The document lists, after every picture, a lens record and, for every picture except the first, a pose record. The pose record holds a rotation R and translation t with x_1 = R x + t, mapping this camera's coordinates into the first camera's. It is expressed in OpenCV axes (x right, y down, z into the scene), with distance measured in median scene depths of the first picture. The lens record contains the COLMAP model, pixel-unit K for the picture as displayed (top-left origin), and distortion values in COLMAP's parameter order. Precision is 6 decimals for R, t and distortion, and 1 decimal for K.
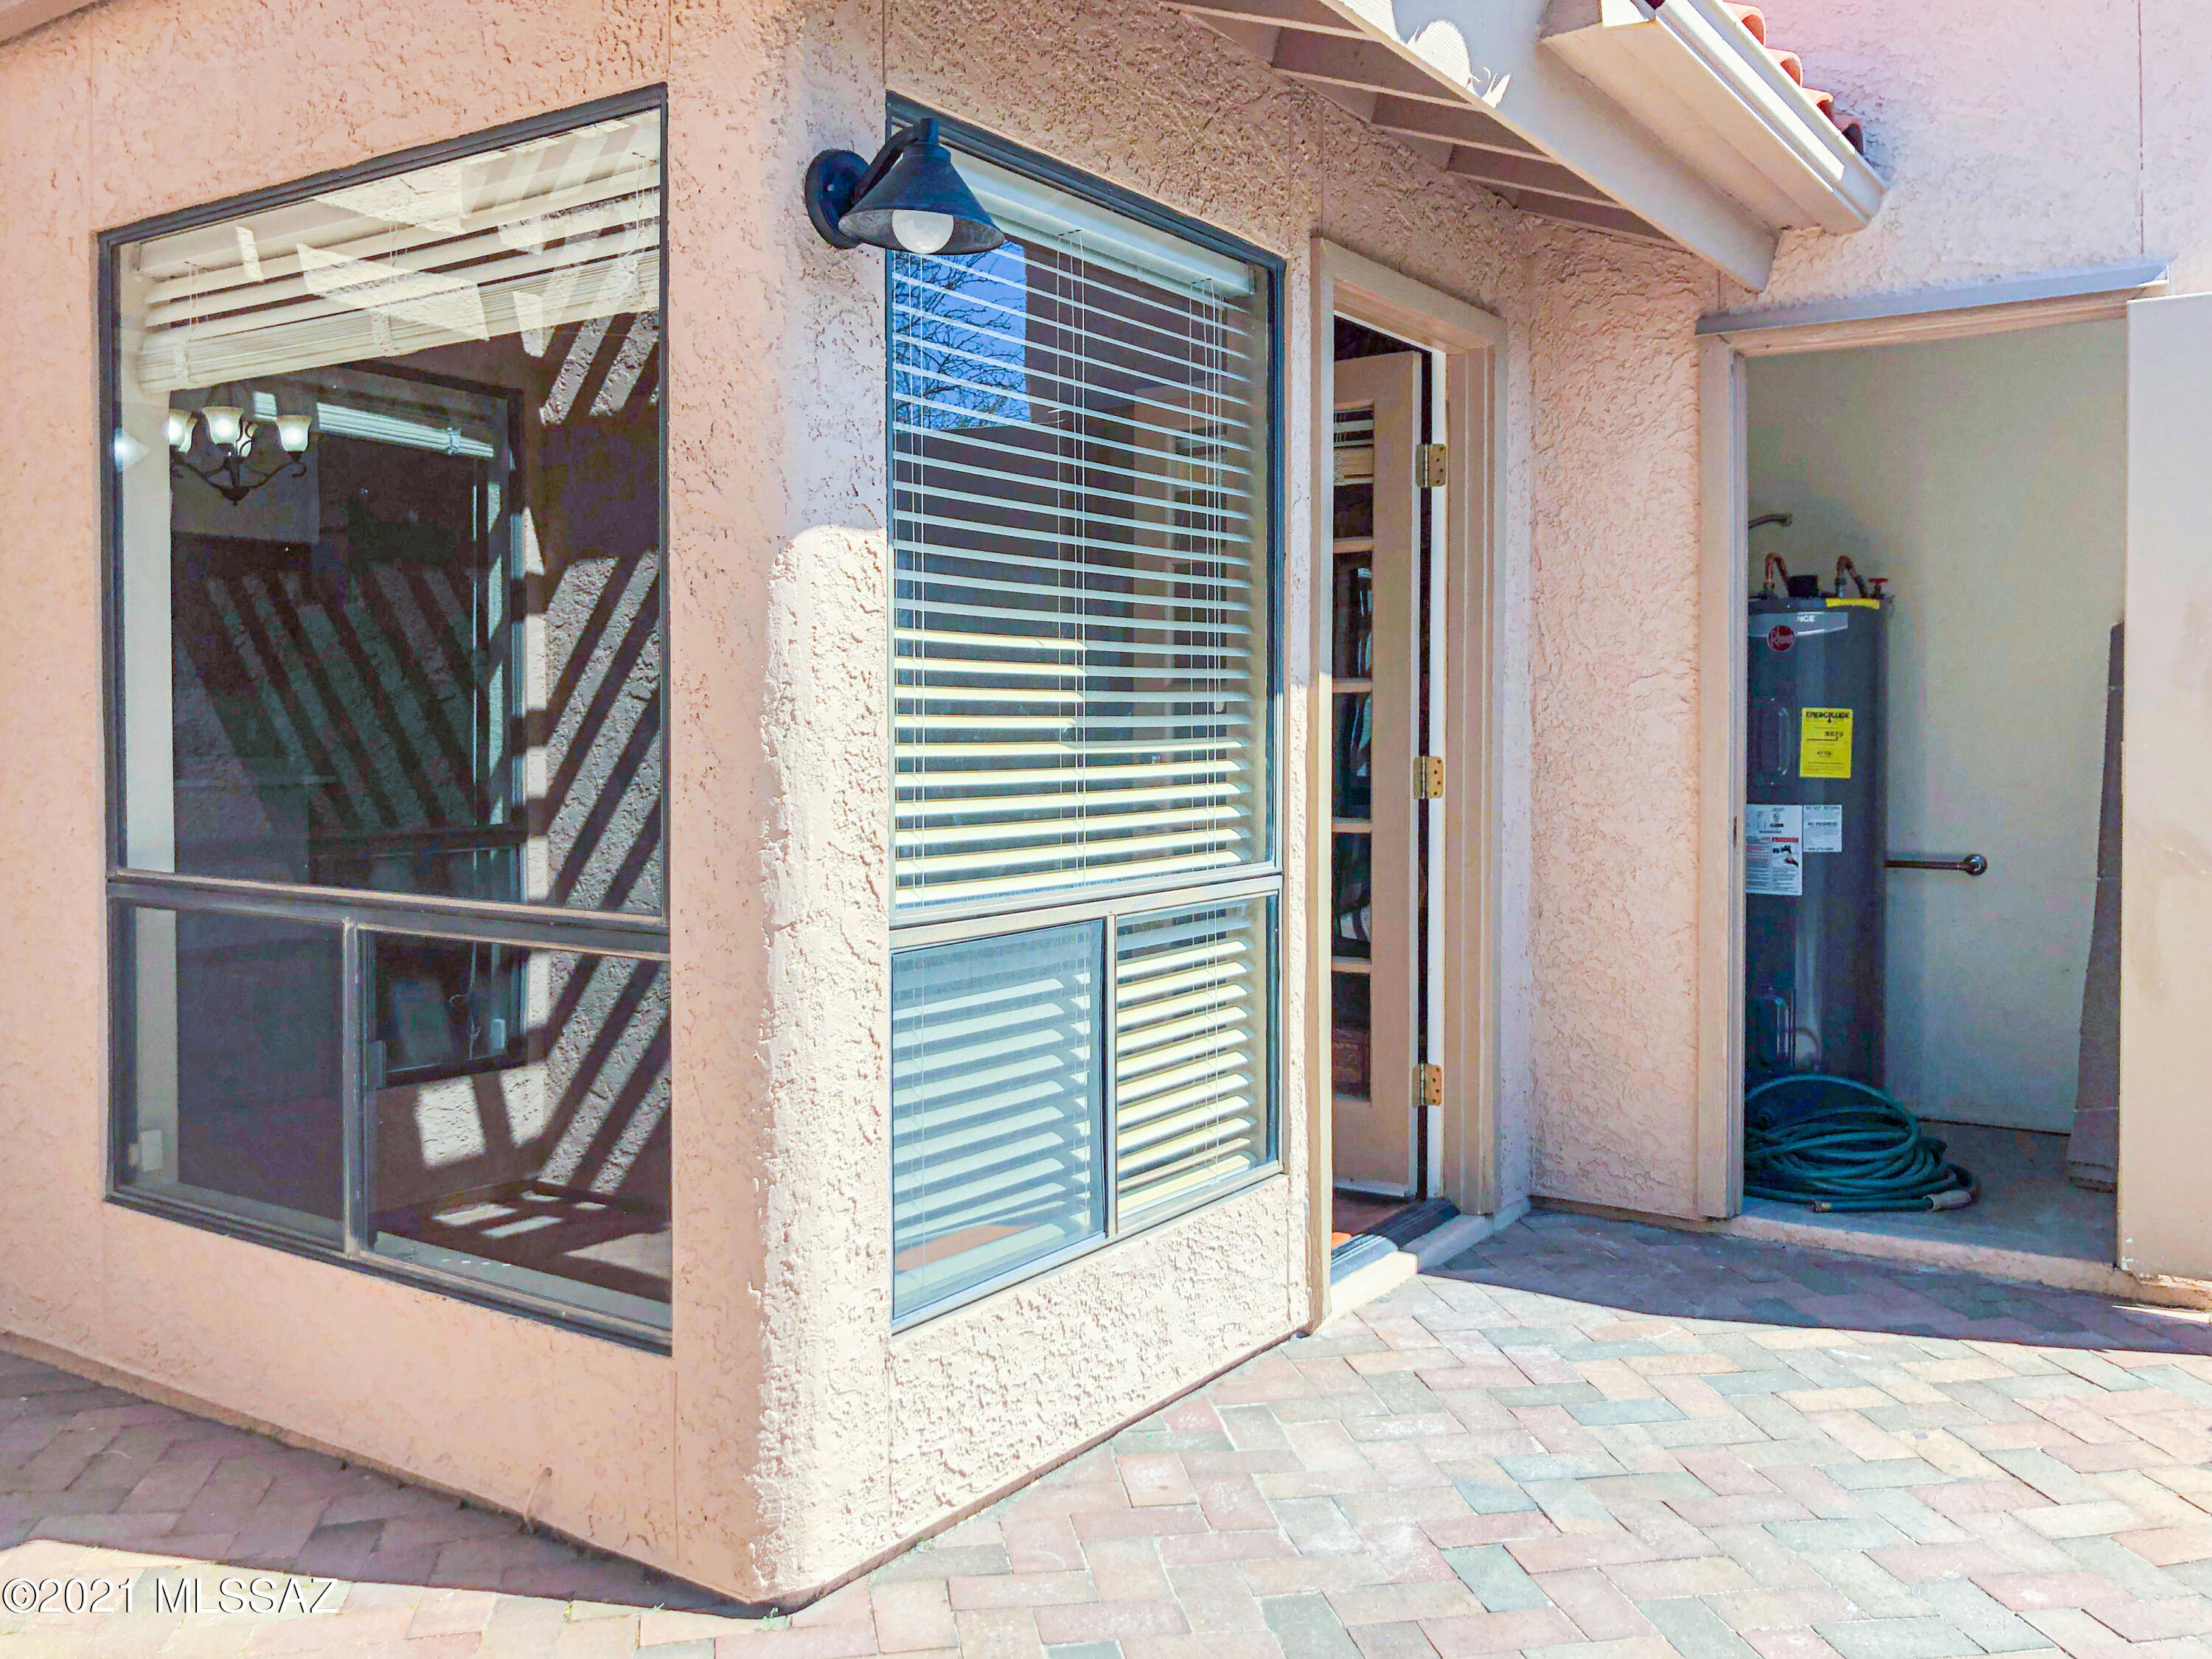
lens RADIAL K [[1908.8, 0, 1099.1], [0, 1908.8, 786.5], [0, 0, 1]] dist [0.004147, 0.010246]
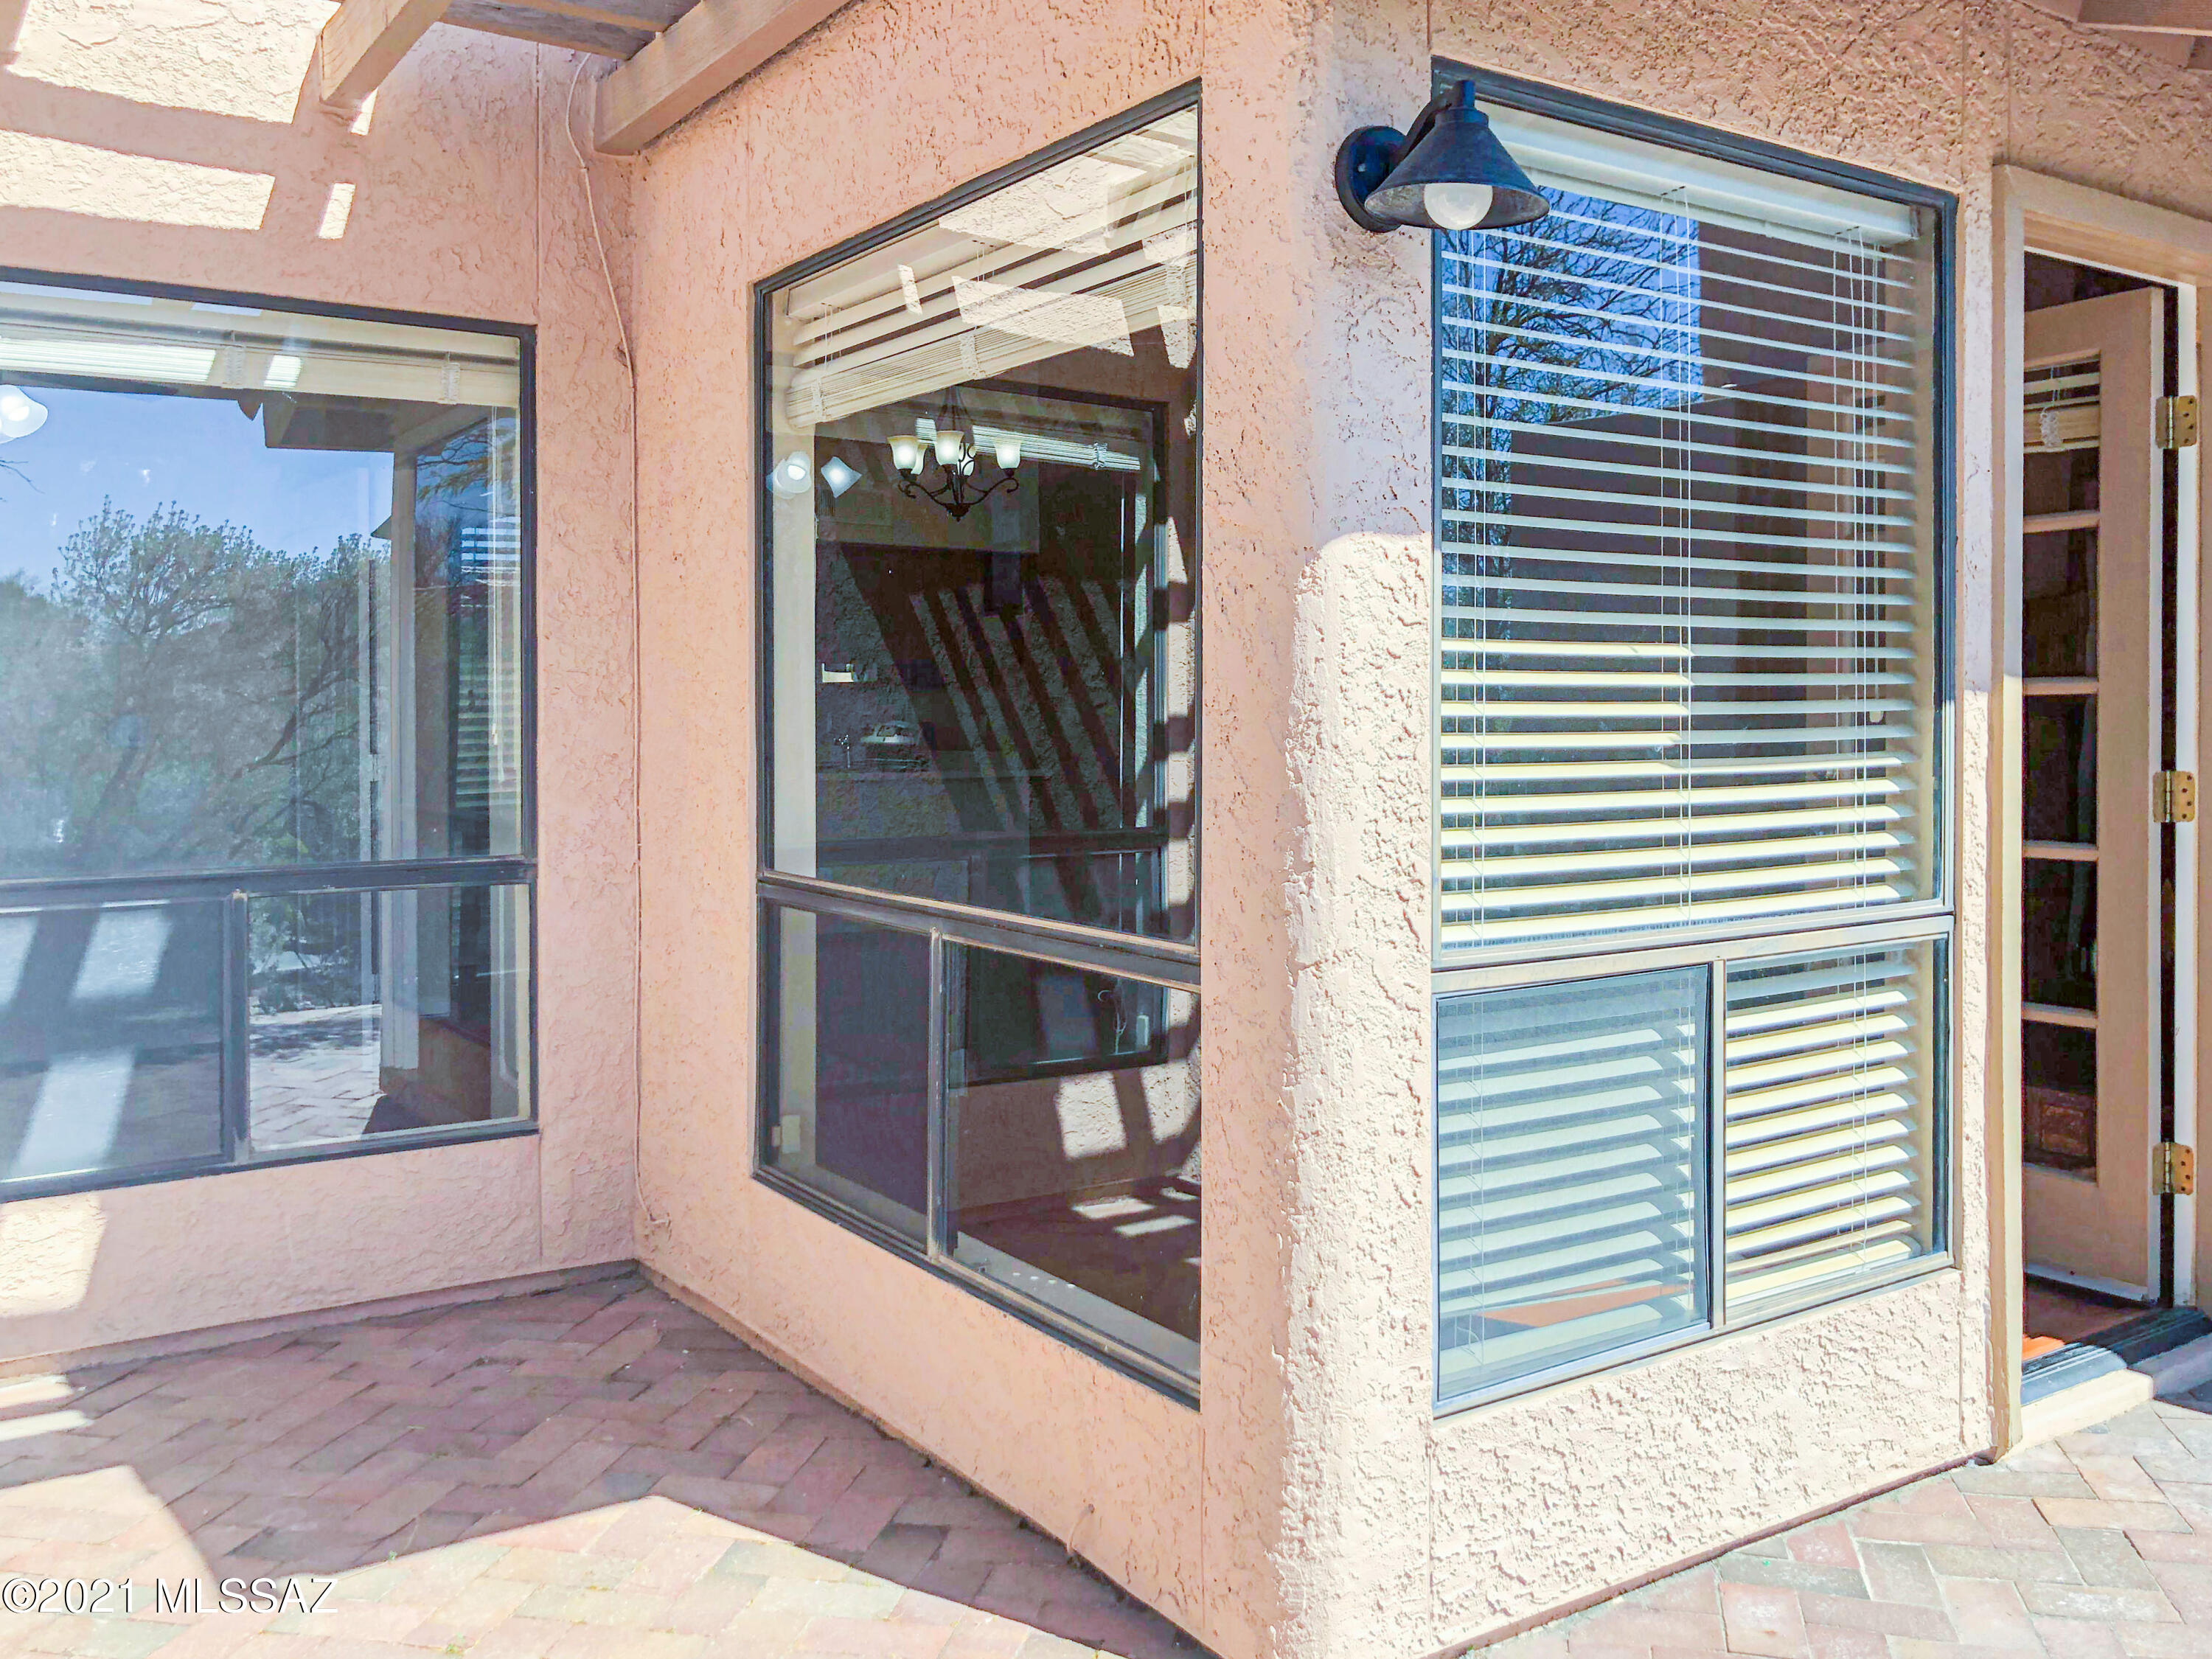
lens RADIAL K [[1898.7, 0, 1113.0], [0, 1898.7, 738.8], [0, 0, 1]] dist [-0.016477, 0.051499]
pose [[0.928589, 0.004166, -0.371087, 0.073762], [-0.010697, 0.999822, -0.015545, -0.018067], [0.370956, 0.018404, 0.928468, 0.089445]]
